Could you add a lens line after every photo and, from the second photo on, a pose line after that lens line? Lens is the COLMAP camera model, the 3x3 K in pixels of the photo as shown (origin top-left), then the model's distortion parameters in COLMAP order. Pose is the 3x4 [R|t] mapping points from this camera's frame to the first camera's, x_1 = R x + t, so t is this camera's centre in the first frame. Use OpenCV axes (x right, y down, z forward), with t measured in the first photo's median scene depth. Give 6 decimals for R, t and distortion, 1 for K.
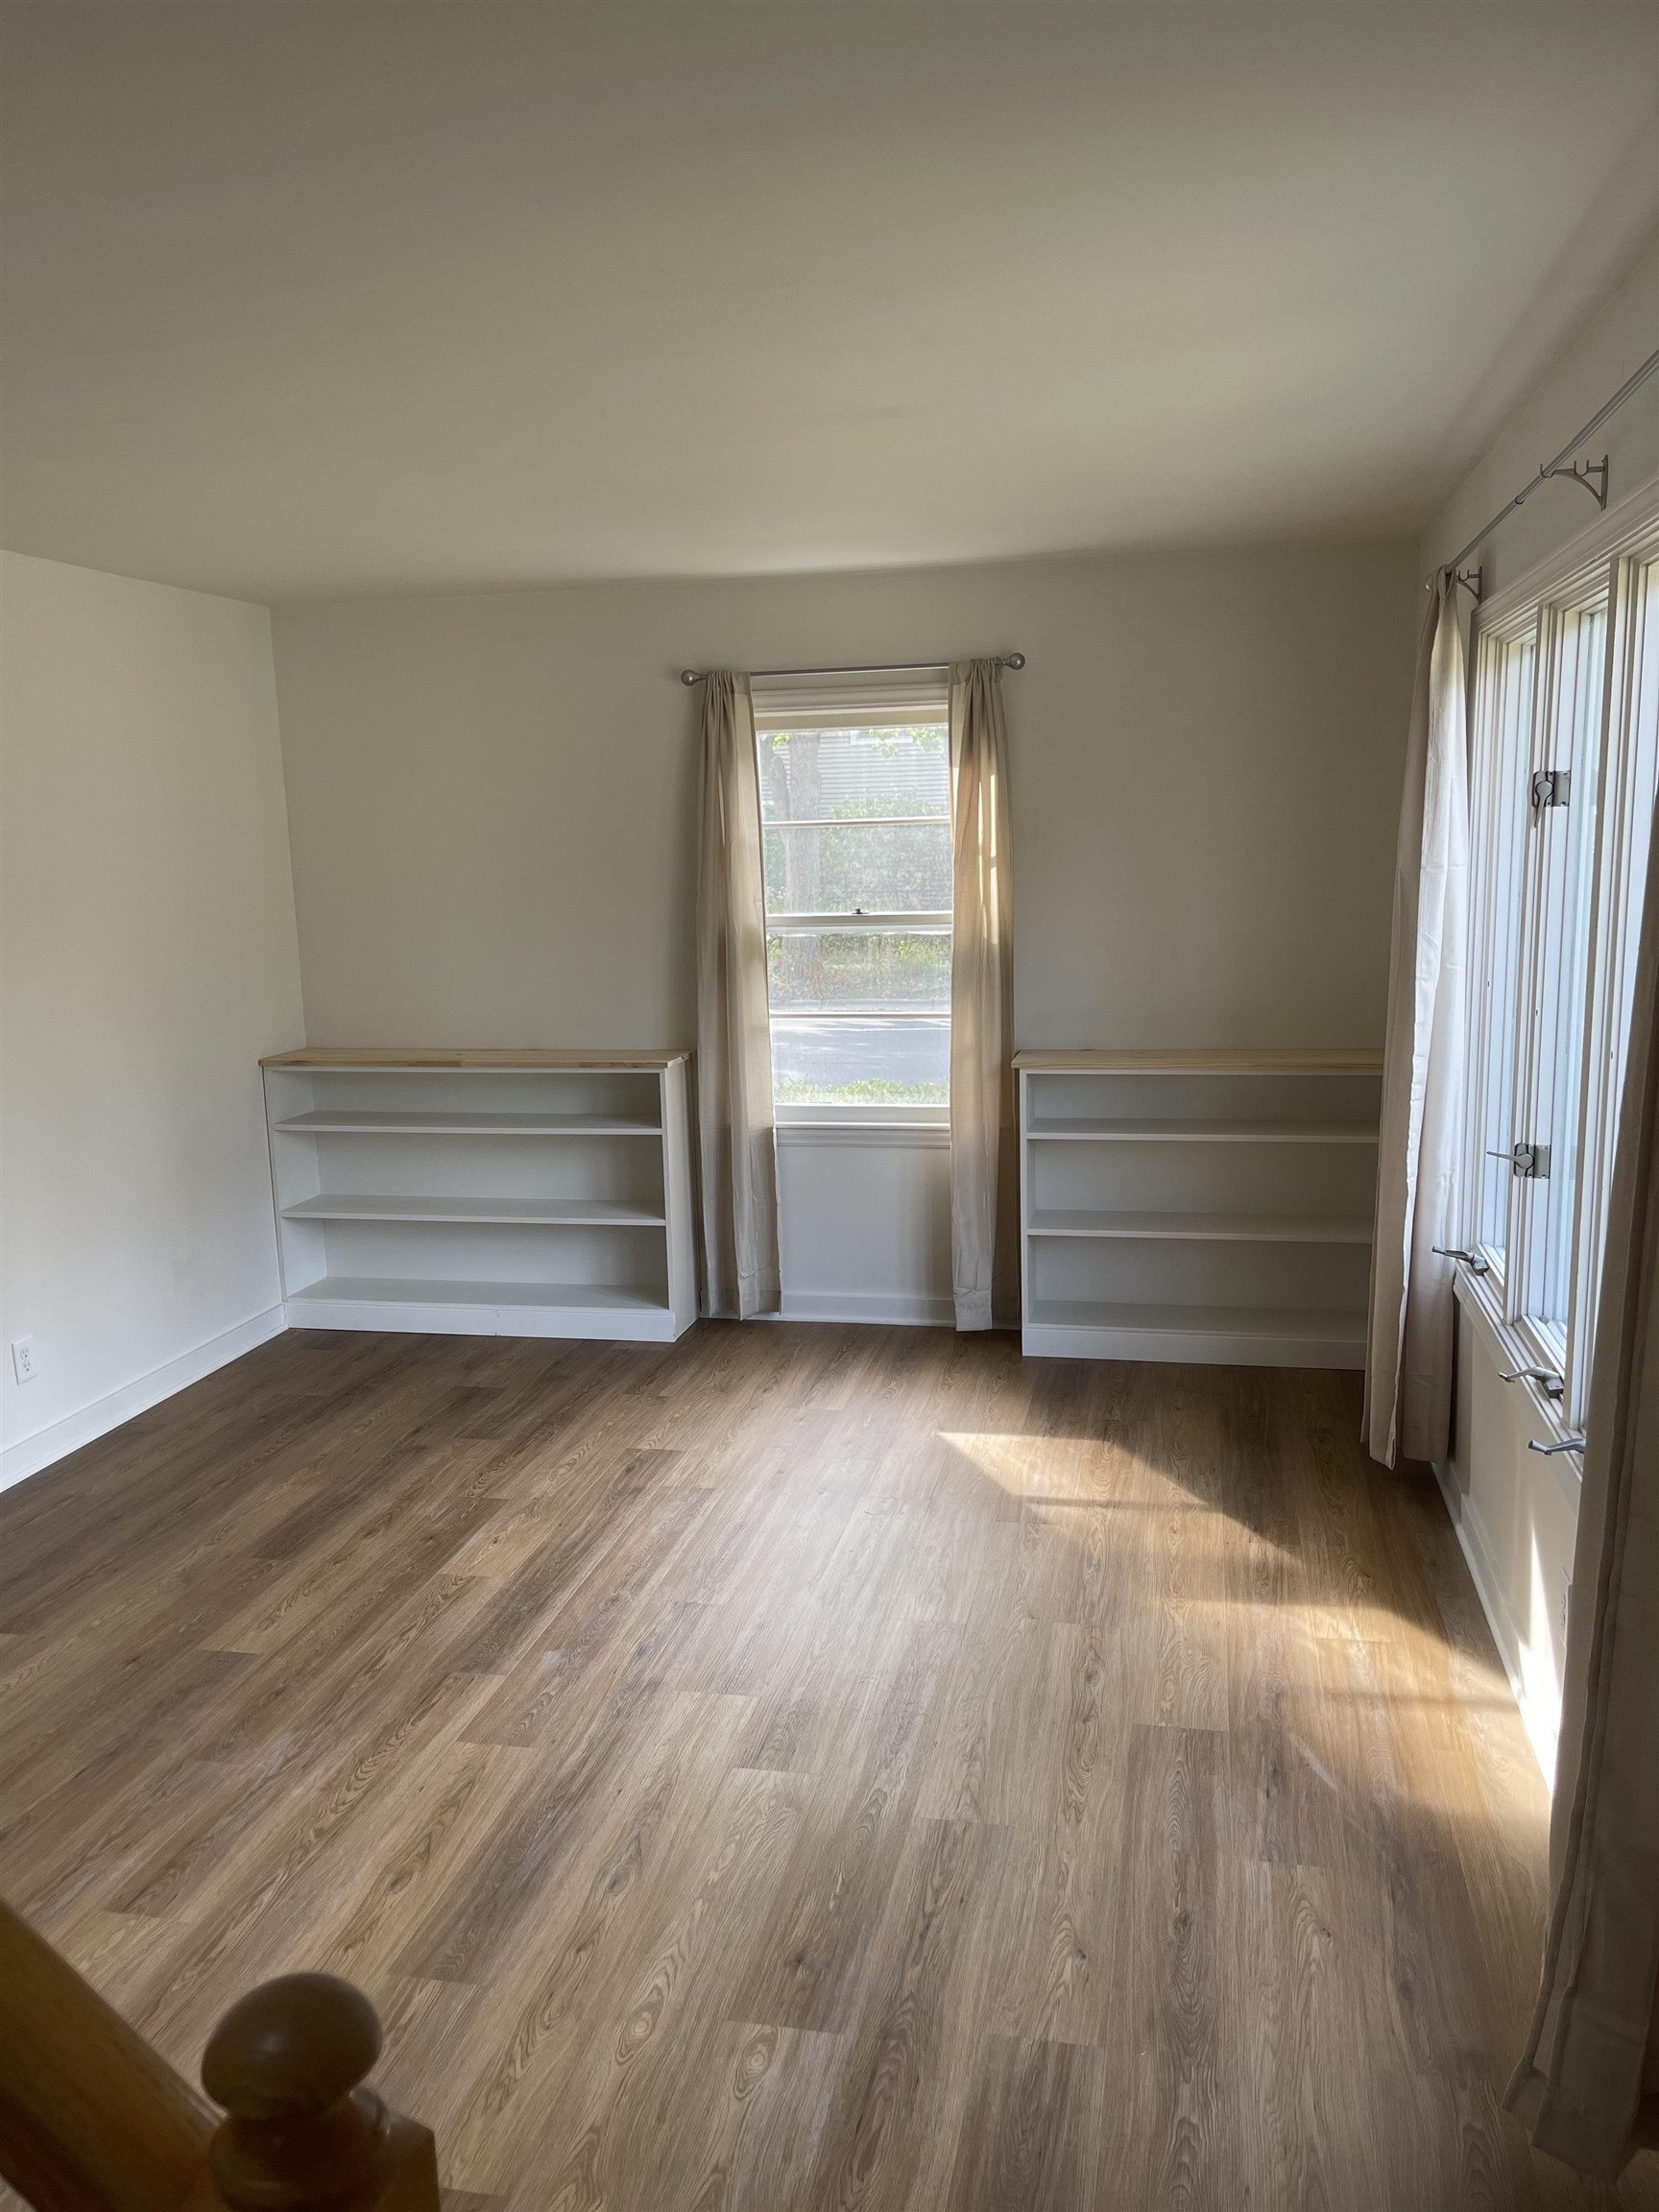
lens RADIAL K [[1677.2, 0, 839.3], [0, 1677.2, 1111.7], [0, 0, 1]] dist [0.053758, -0.069326]
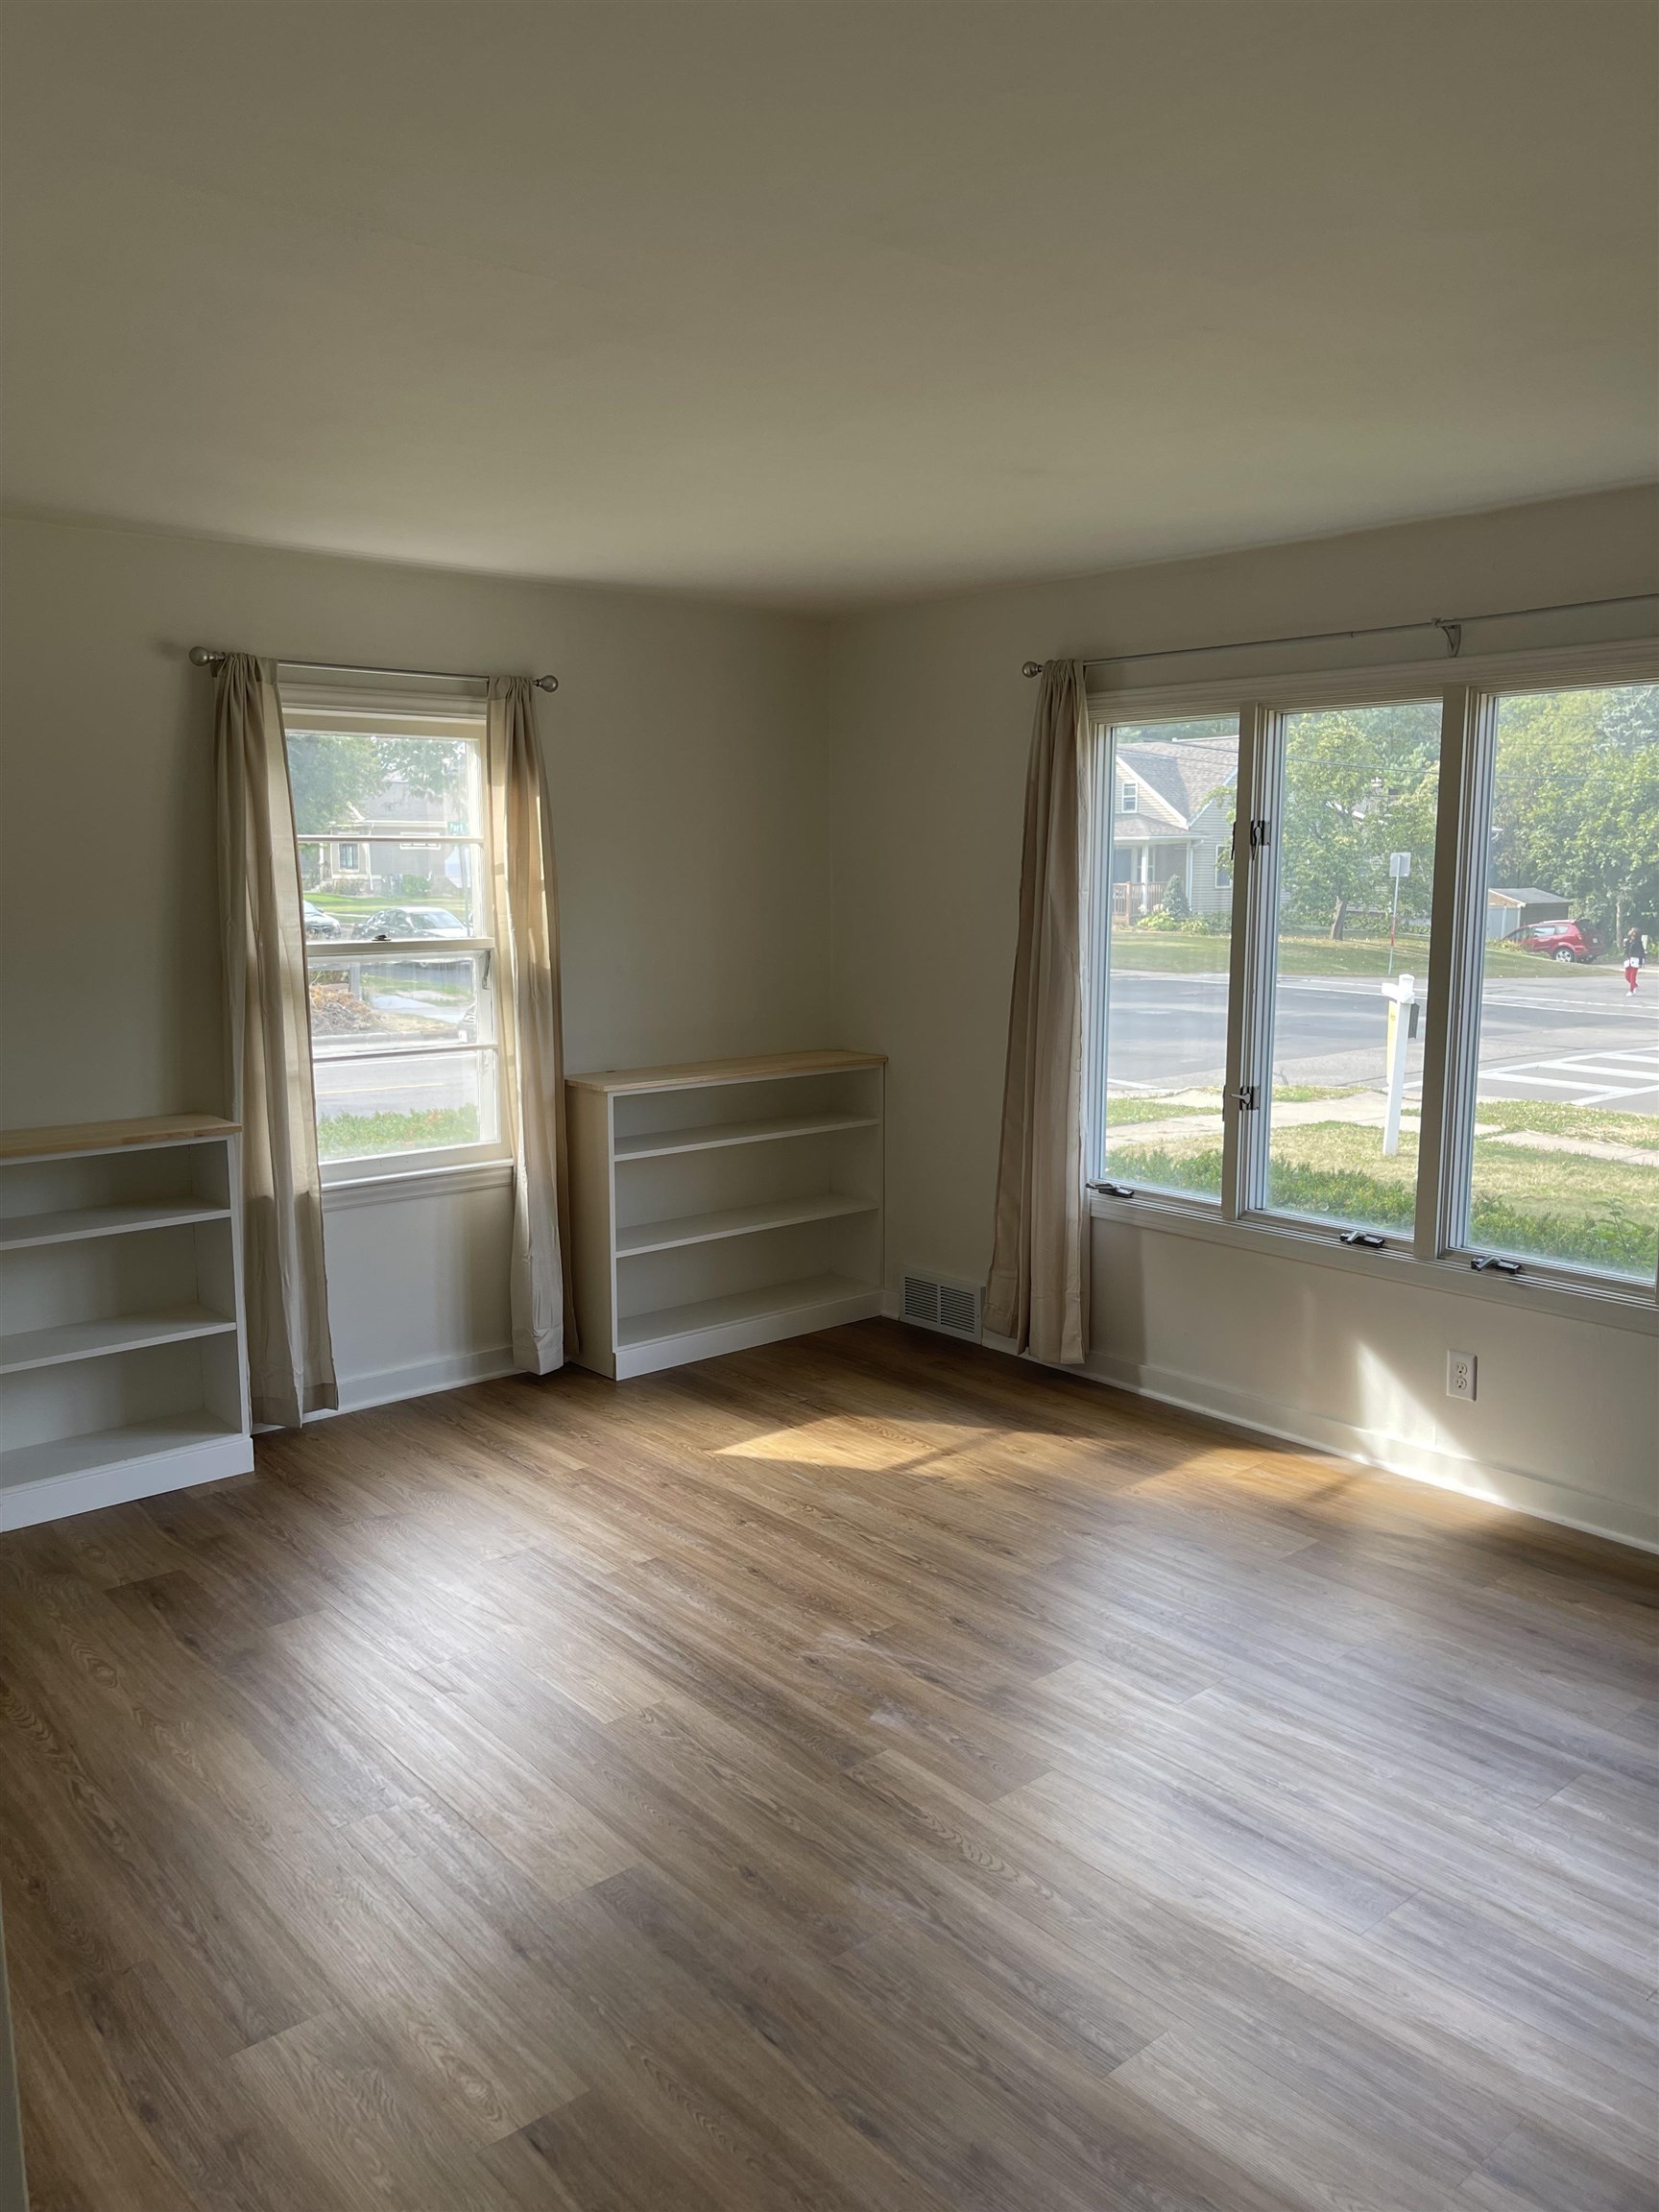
lens RADIAL K [[1677.2, 0, 834.1], [0, 1677.2, 1101.3], [0, 0, 1]] dist [0.053758, -0.069326]
pose [[0.599124, -0.089615, 0.795626, -0.598288], [0.117861, 0.992762, 0.023068, -0.026914], [-0.791934, 0.079953, 0.605349, 0.286748]]
